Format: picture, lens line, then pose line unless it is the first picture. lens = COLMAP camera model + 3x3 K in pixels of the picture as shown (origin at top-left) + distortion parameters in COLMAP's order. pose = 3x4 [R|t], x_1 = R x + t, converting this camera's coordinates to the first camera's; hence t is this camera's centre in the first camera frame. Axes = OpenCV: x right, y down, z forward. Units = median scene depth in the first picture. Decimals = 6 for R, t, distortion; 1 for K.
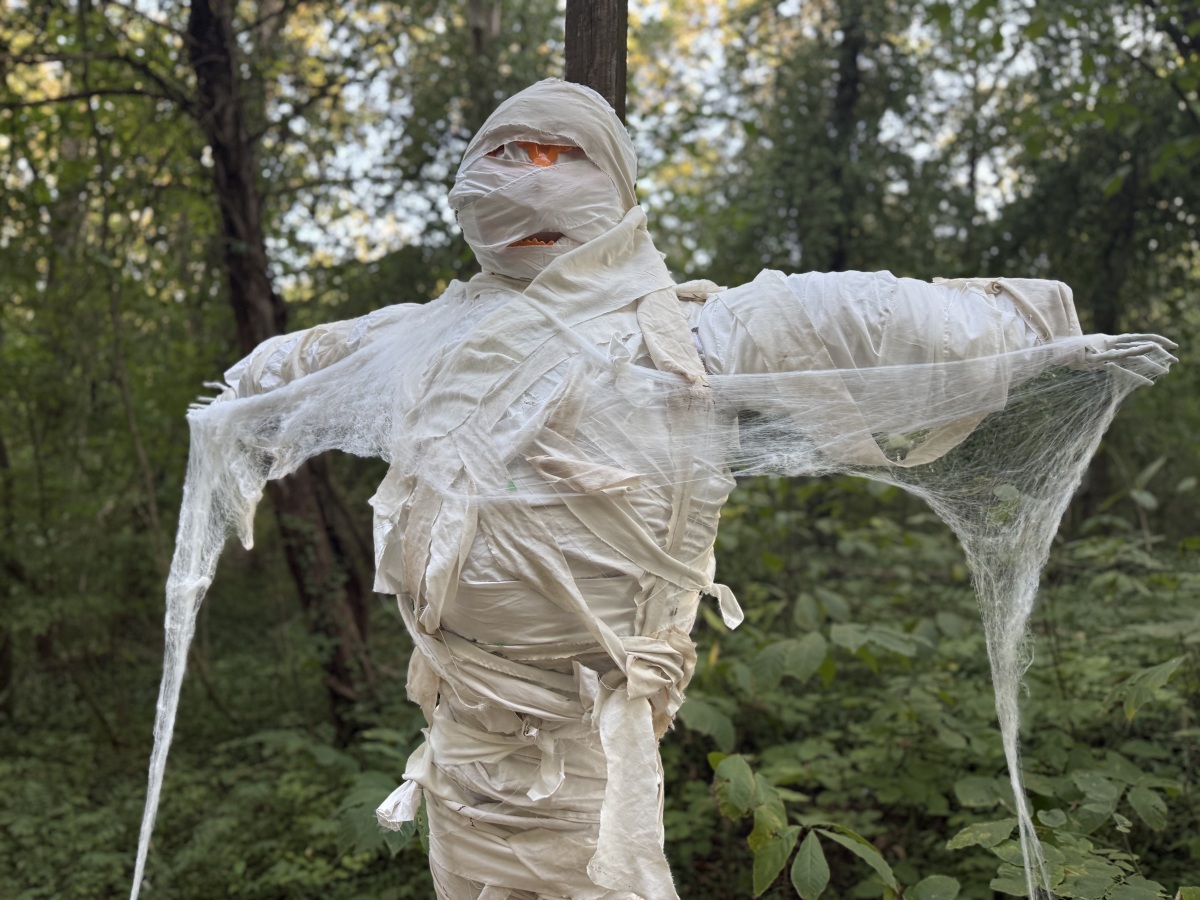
lens RADIAL K [[837.6, 0, 600.0], [0, 837.6, 450.0], [0, 0, 1]] dist [0.136761, -0.248084]
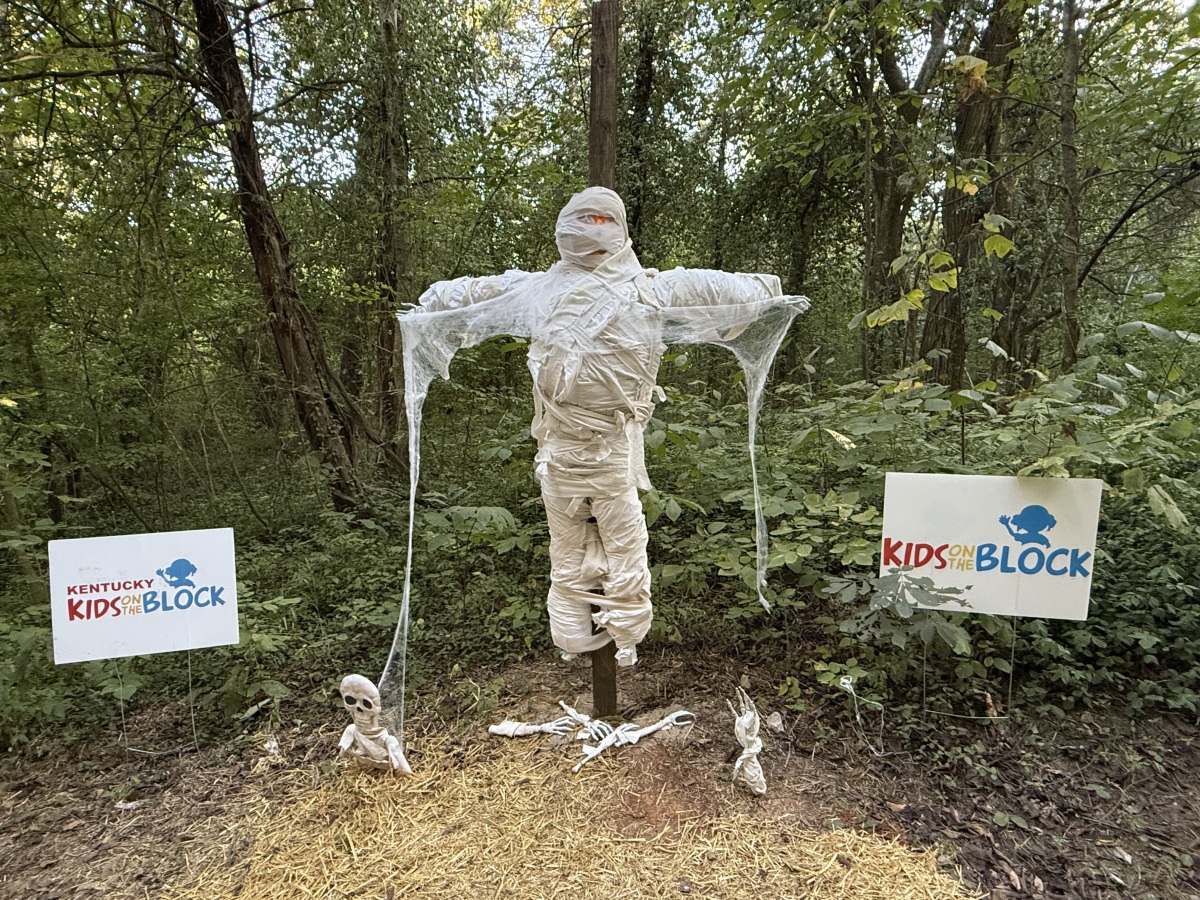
lens RADIAL K [[634.5, 0, 600.0], [0, 634.5, 450.0], [0, 0, 1]] dist [-0.002267, -0.000485]
pose [[0.971956, -0.036710, 0.232281, -0.548305], [-0.000722, 0.987270, 0.159050, 0.041786], [-0.235163, -0.154758, 0.959556, -0.988354]]
